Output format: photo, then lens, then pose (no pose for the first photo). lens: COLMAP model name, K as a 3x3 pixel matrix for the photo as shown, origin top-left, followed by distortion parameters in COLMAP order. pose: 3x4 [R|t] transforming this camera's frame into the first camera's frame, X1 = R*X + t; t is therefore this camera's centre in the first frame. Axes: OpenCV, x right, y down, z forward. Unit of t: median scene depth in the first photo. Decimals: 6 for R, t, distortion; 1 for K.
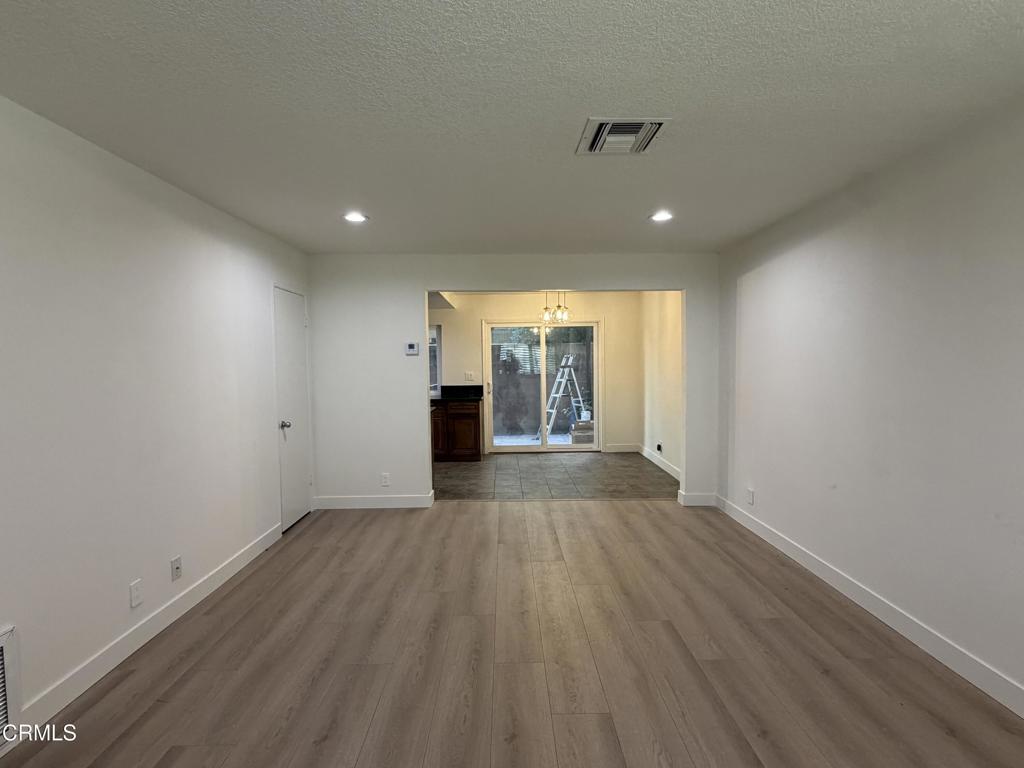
lens RADIAL K [[494.6, 0, 511.1], [0, 494.6, 384.8], [0, 0, 1]] dist [0.000397, 0.000227]
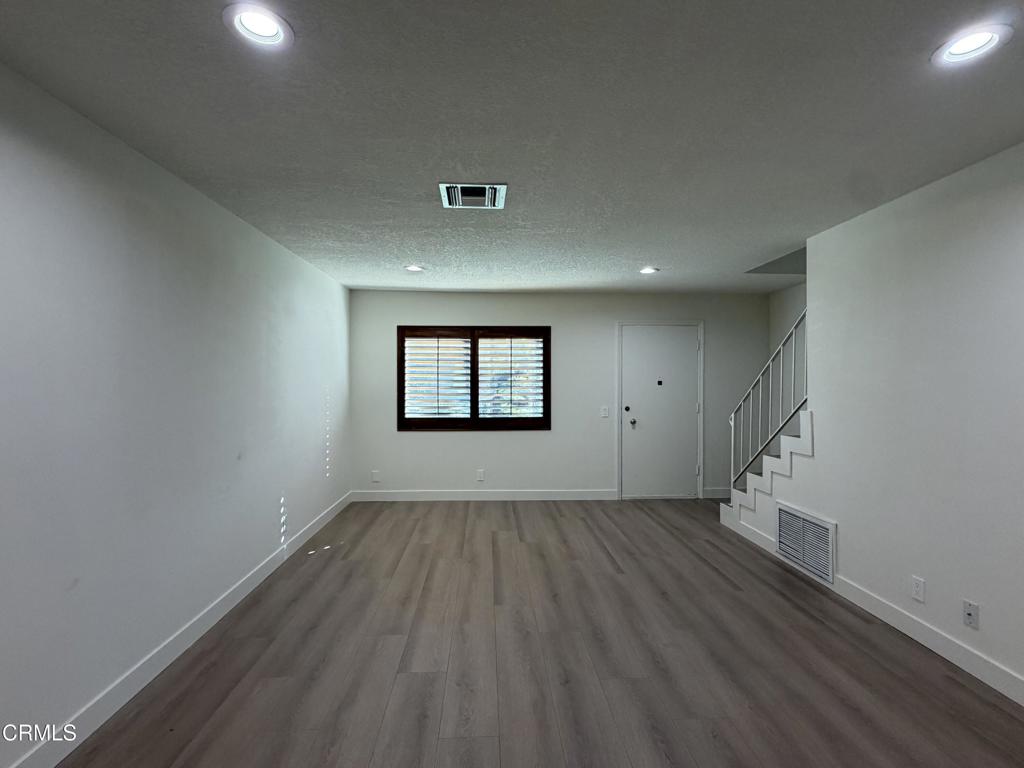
lens RADIAL K [[494.6, 0, 511.1], [0, 494.6, 384.8], [0, 0, 1]] dist [0.000397, 0.000227]
pose [[-0.999123, 0.010695, -0.040479, 0.123470], [0.008307, 0.998241, 0.058704, -0.068892], [0.041036, 0.058316, -0.997454, 1.515753]]
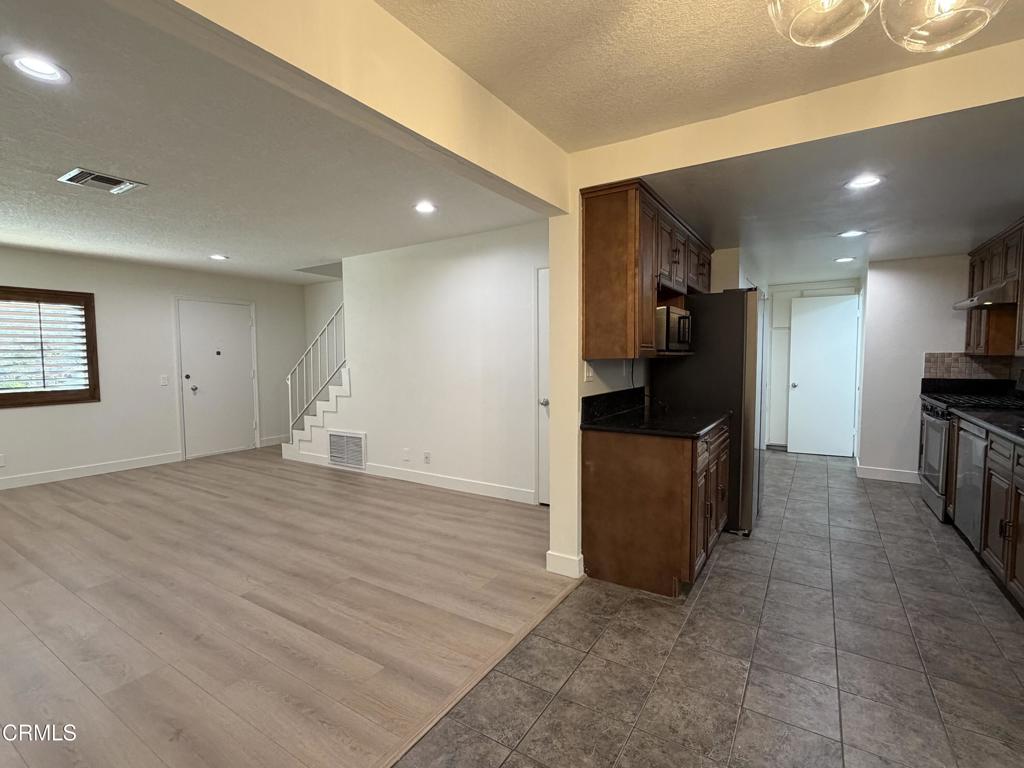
lens RADIAL K [[477.7, 0, 511.2], [0, 477.7, 386.0], [0, 0, 1]] dist [-0.001084, -0.000280]
pose [[-0.545702, 0.065654, -0.835403, 0.510893], [-0.030302, 0.994728, 0.097969, -0.061156], [0.837431, 0.078777, -0.540836, 1.847745]]
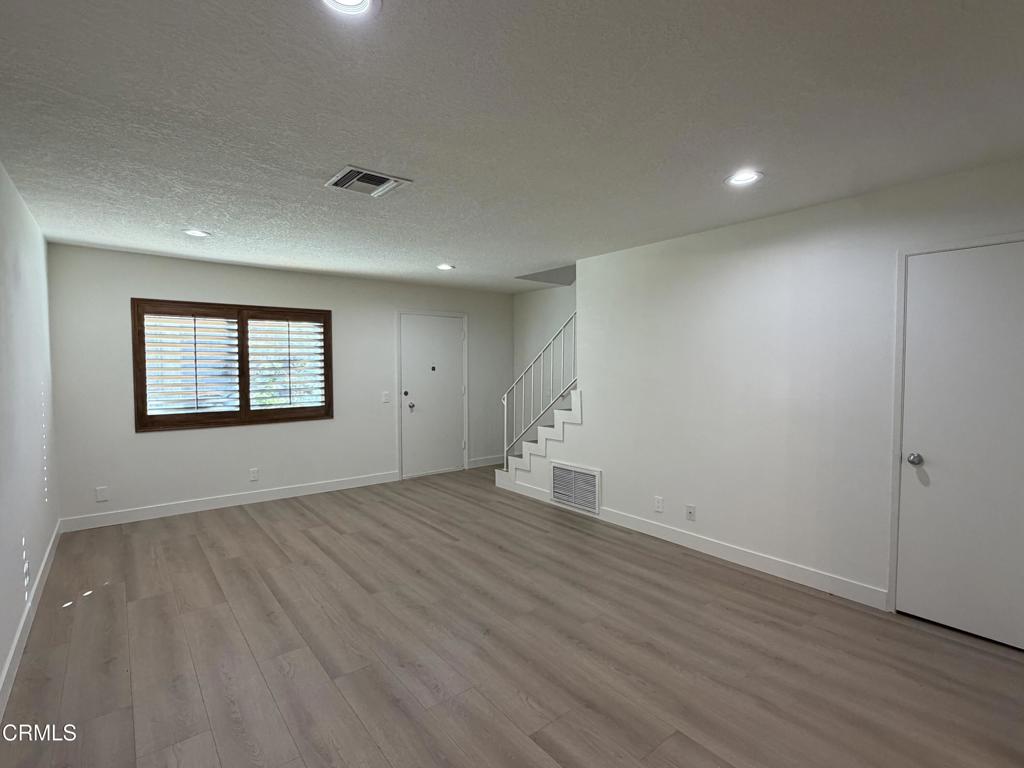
lens RADIAL K [[494.6, 0, 511.1], [0, 494.6, 384.8], [0, 0, 1]] dist [0.000397, 0.000227]
pose [[-0.786432, 0.039397, -0.616419, 0.475315], [-0.021315, 0.995638, 0.090828, -0.086255], [0.617308, 0.084569, -0.782163, 1.472683]]
